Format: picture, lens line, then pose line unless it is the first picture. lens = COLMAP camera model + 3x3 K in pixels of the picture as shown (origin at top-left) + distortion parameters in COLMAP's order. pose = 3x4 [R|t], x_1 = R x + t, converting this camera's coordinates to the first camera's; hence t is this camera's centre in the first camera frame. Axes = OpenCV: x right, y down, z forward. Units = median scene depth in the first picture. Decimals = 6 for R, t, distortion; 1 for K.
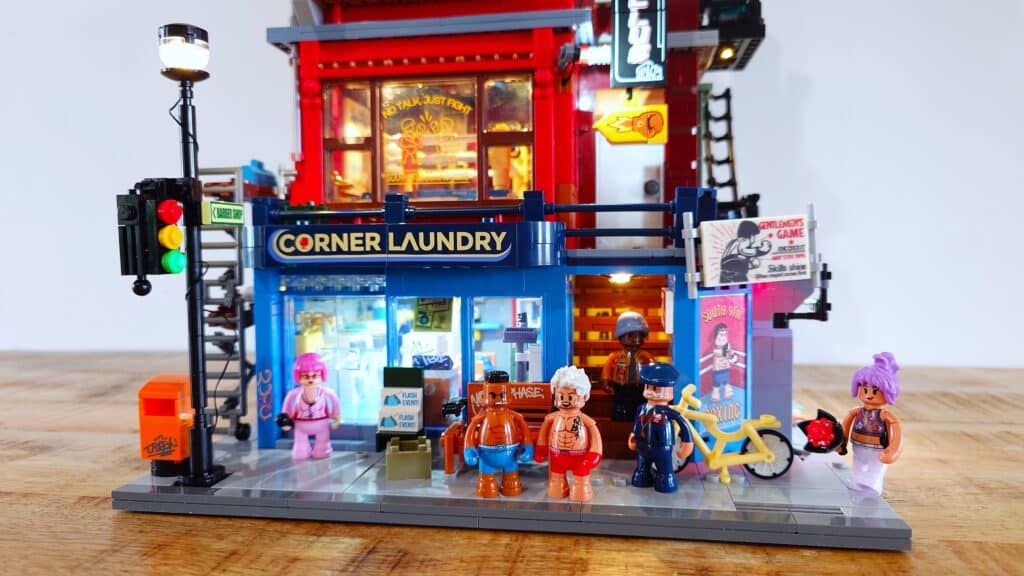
lens RADIAL K [[738.9, 0, 517.8], [0, 738.9, 294.0], [0, 0, 1]] dist [-0.000260, -0.002681]
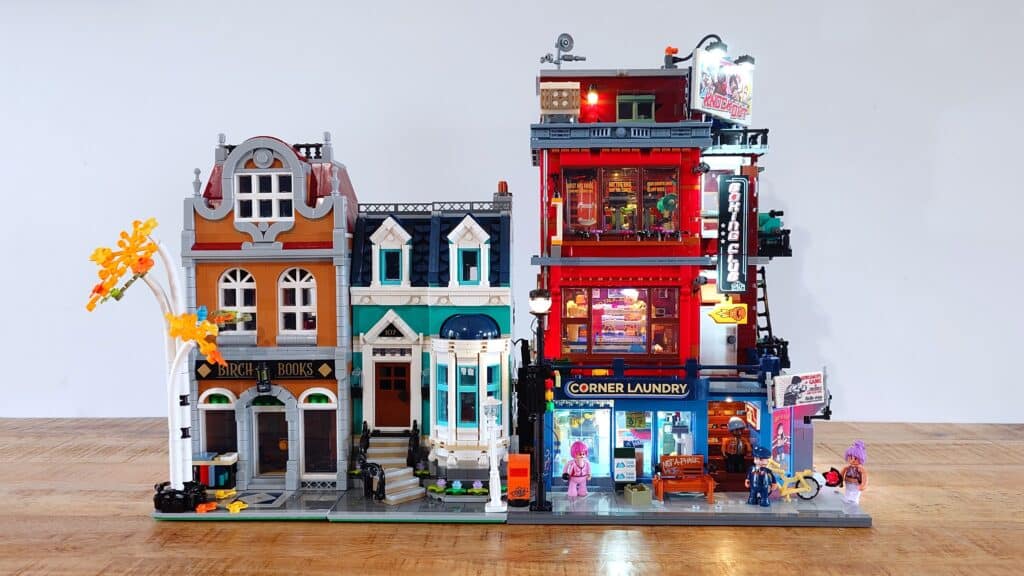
lens RADIAL K [[871.4, 0, 526.2], [0, 871.4, 292.2], [0, 0, 1]] dist [-0.001971, -0.002202]
pose [[0.991843, 0.001519, 0.127453, -0.747459], [-0.000475, 0.999966, -0.008218, -0.310171], [-0.127461, 0.008090, 0.991811, -1.325004]]
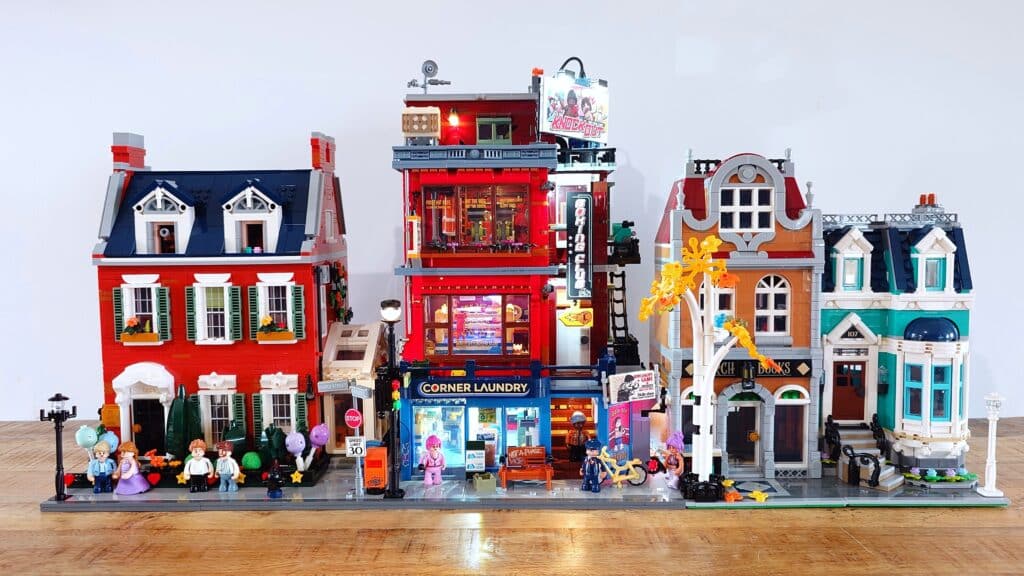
lens RADIAL K [[883.6, 0, 523.6], [0, 883.6, 288.9], [0, 0, 1]] dist [-0.015475, 0.023646]
pose [[0.989308, -0.007277, 0.145657, -0.411917], [0.005192, 0.999879, 0.014690, -0.405518], [-0.145746, -0.013777, 0.989226, -1.667062]]
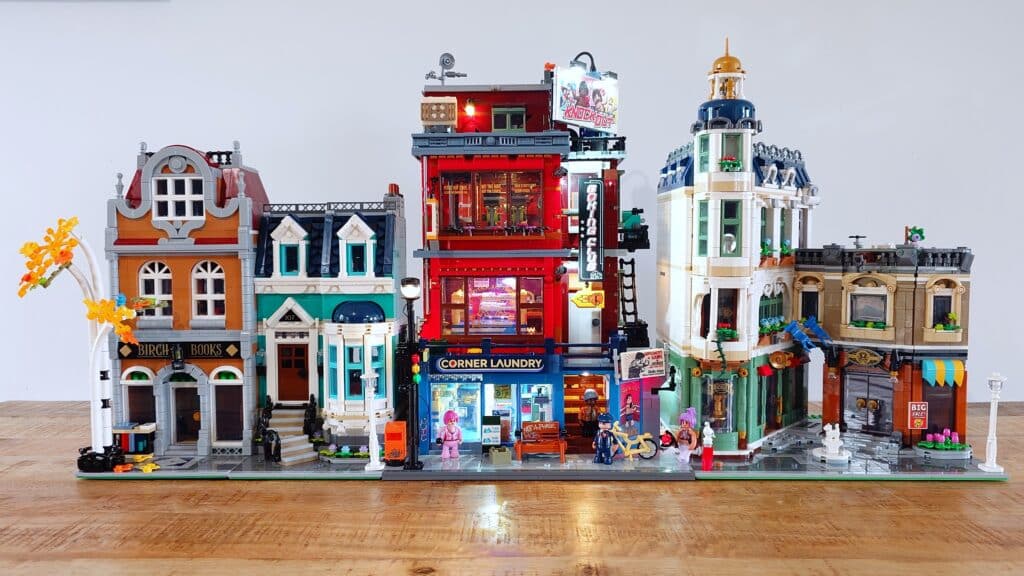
lens RADIAL K [[883.6, 0, 519.3], [0, 883.6, 286.5], [0, 0, 1]] dist [-0.015475, 0.023646]
pose [[0.990320, -0.002551, 0.138779, -0.467031], [0.004043, 0.999937, -0.010474, -0.280681], [-0.138744, 0.010934, 0.990268, -1.766038]]
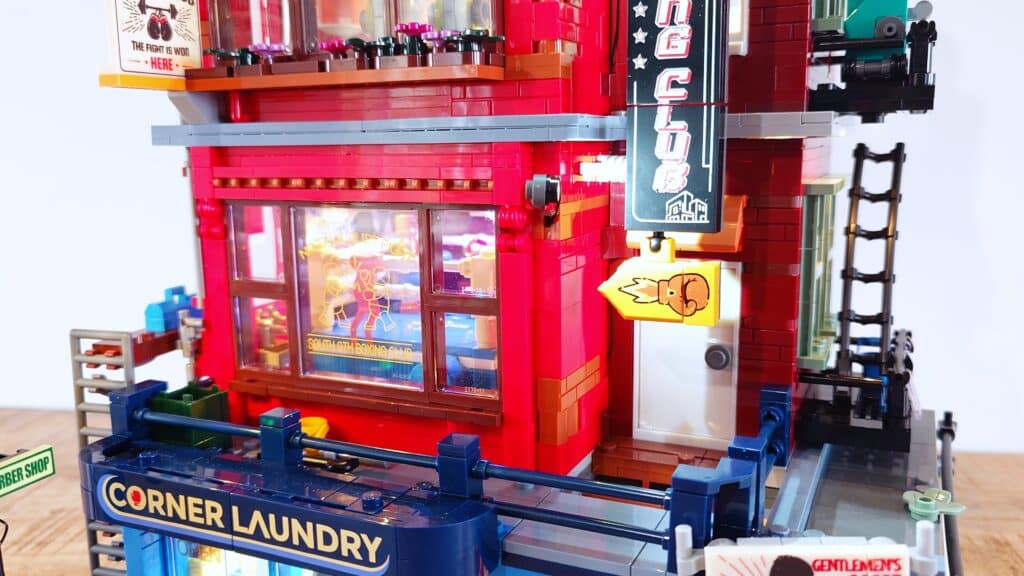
lens RADIAL K [[883.6, 0, 512.5], [0, 883.6, 293.8], [0, 0, 1]] dist [-0.015475, 0.023646]
pose [[0.960355, 0.043993, -0.275286, 0.279965], [-0.007603, 0.991236, 0.131885, -0.377193], [0.278676, -0.124564, 0.952273, 0.324021]]
